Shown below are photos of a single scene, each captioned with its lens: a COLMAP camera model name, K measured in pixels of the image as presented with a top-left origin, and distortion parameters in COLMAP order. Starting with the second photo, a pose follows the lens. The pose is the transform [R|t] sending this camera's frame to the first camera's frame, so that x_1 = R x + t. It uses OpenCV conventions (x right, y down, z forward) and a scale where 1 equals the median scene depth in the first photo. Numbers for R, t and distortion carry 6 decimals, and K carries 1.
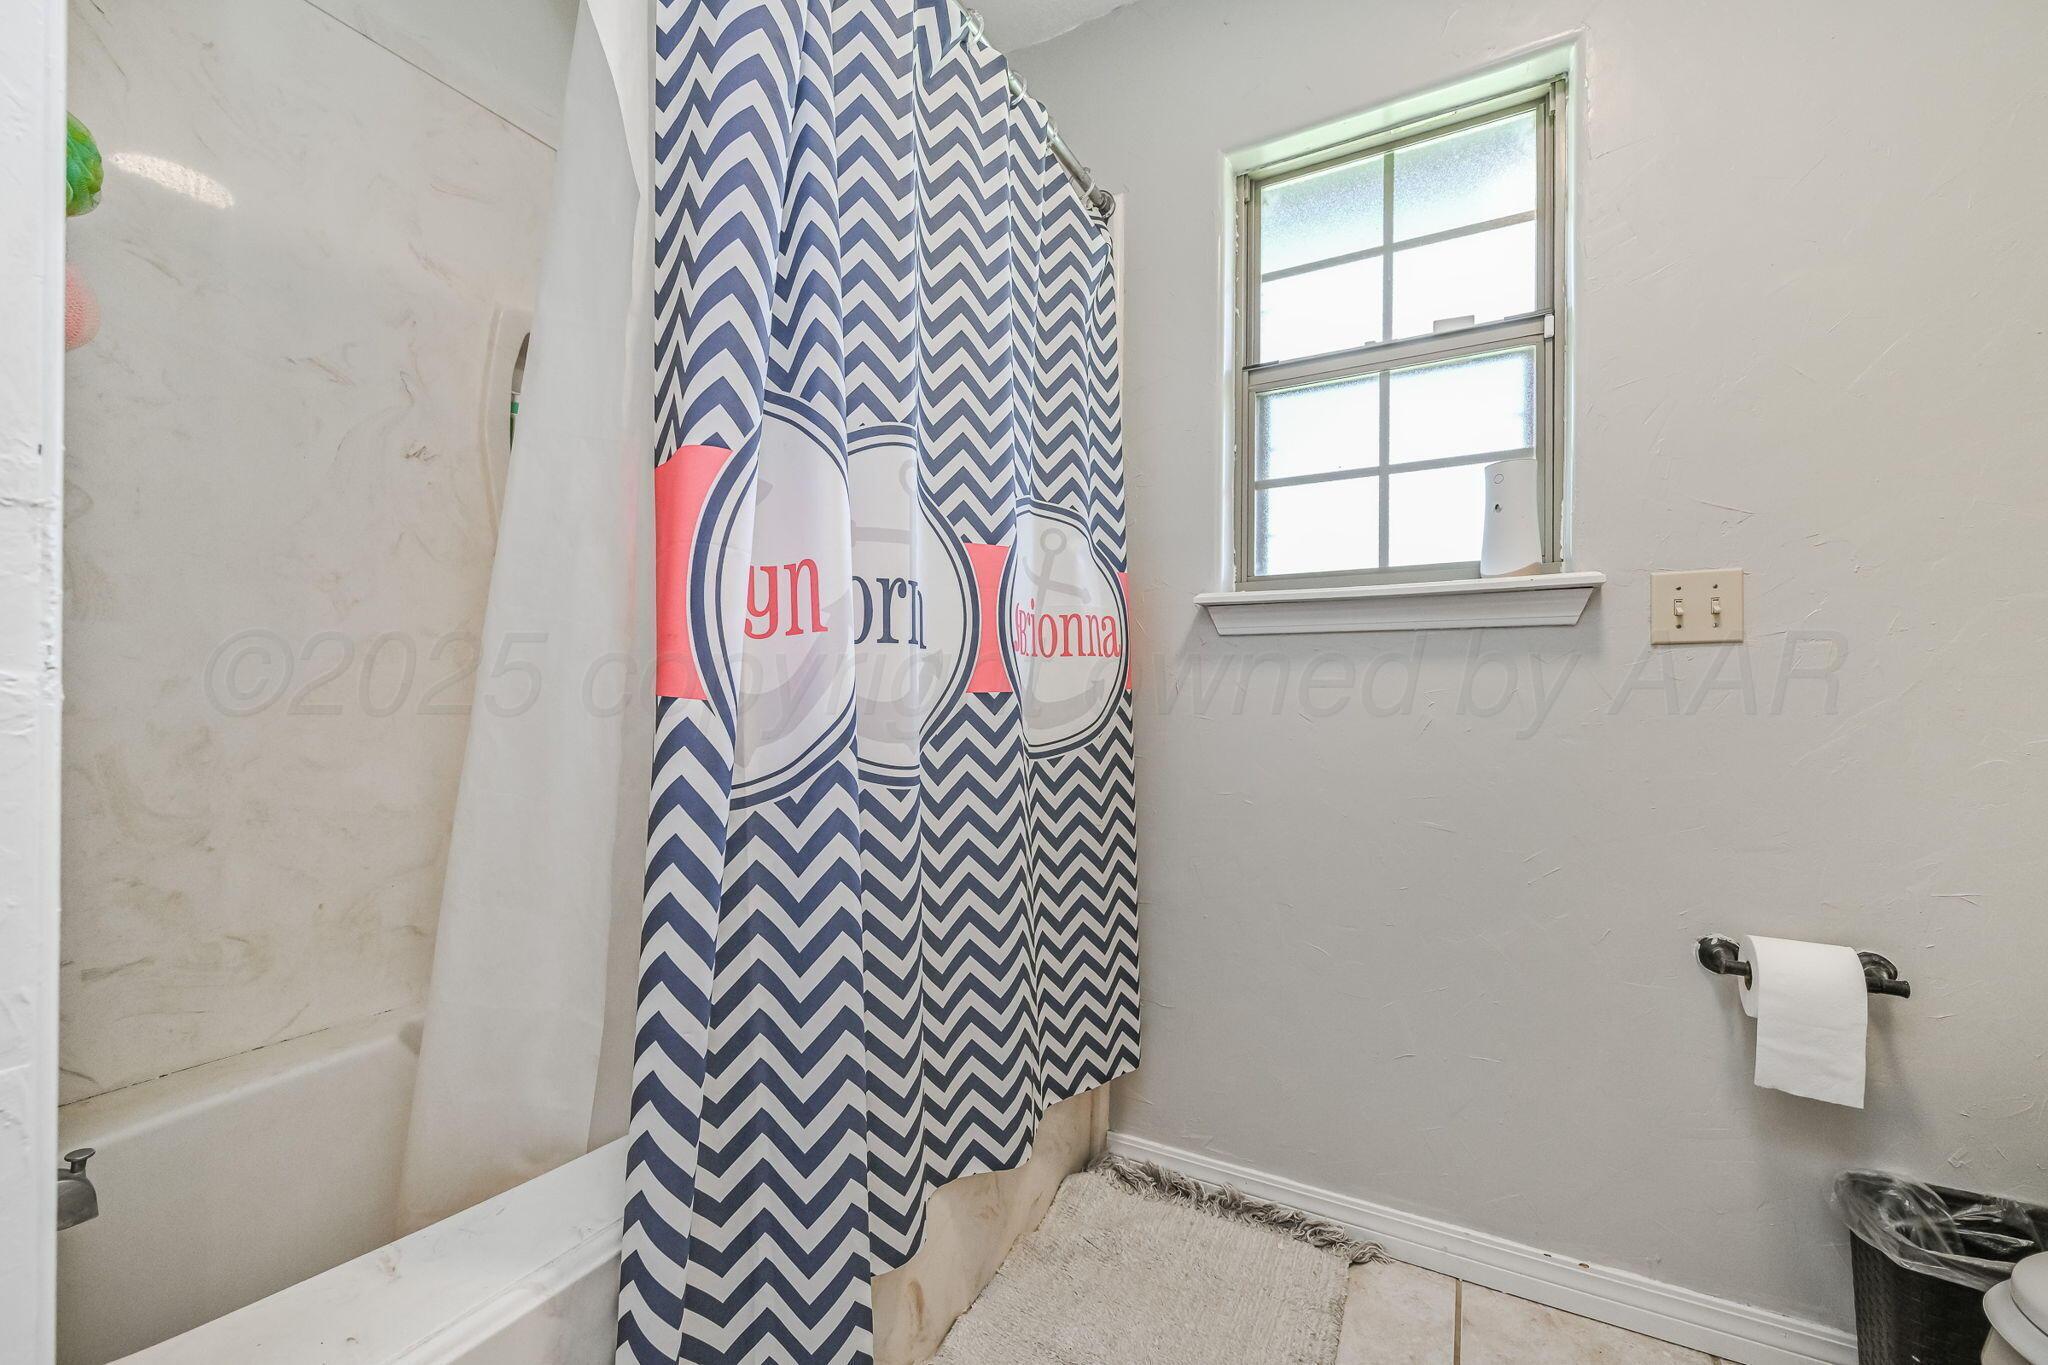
lens RADIAL K [[811.9, 0, 1038.8], [0, 811.9, 701.6], [0, 0, 1]] dist [-0.000513, 0.000033]
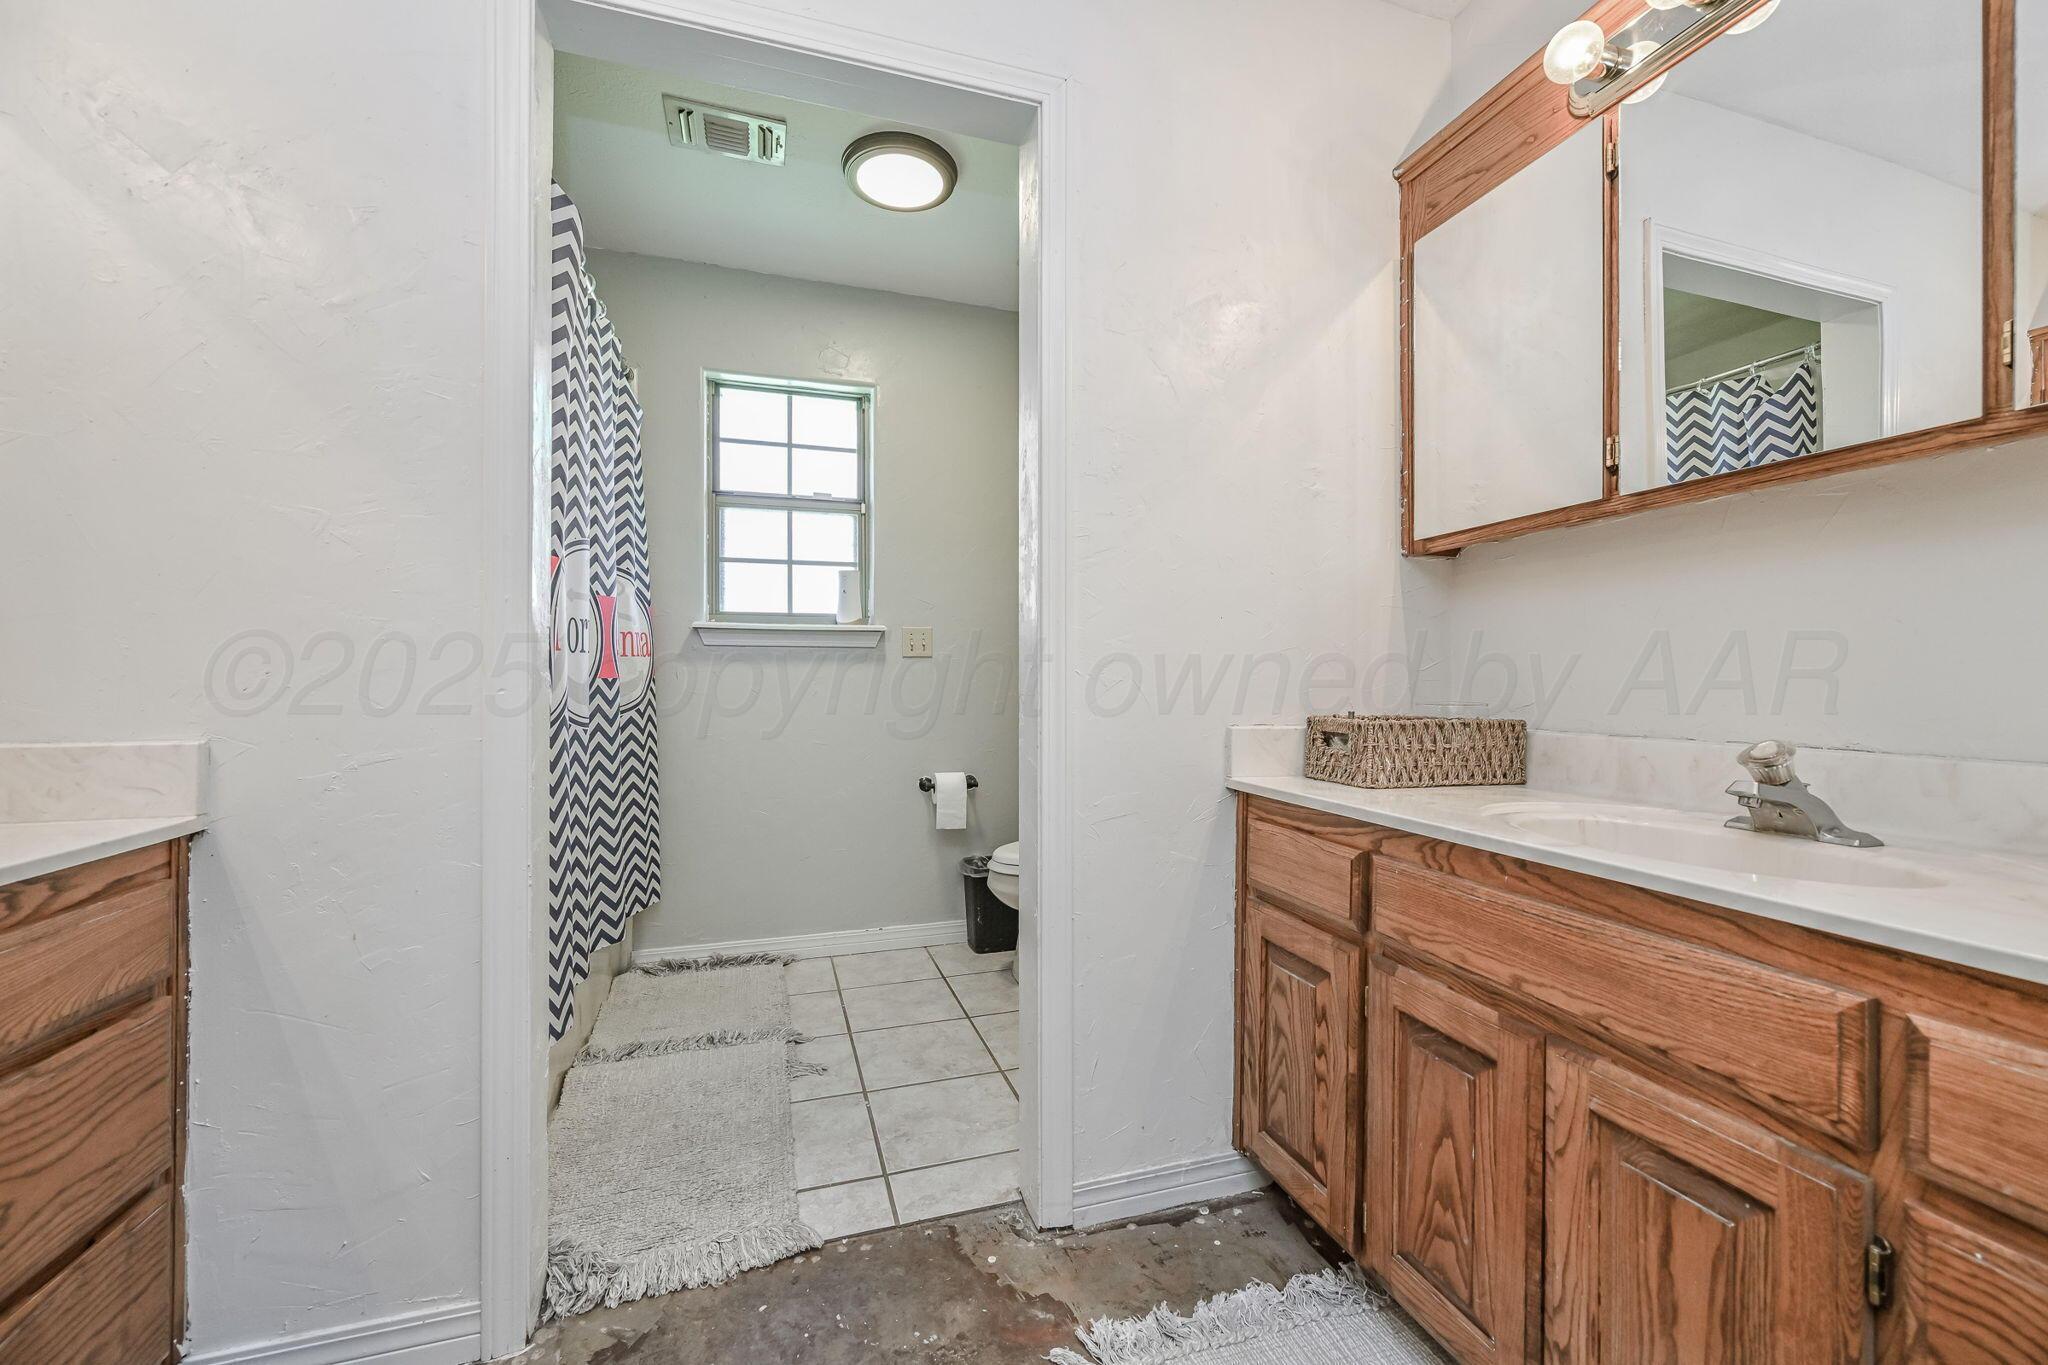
lens RADIAL K [[811.9, 0, 1032.8], [0, 811.9, 679.0], [0, 0, 1]] dist [-0.000513, 0.000033]
pose [[0.684239, -0.001113, 0.729257, -0.614429], [0.007143, 0.999961, -0.005175, 0.005449], [-0.729223, 0.008750, 0.684220, -0.772576]]
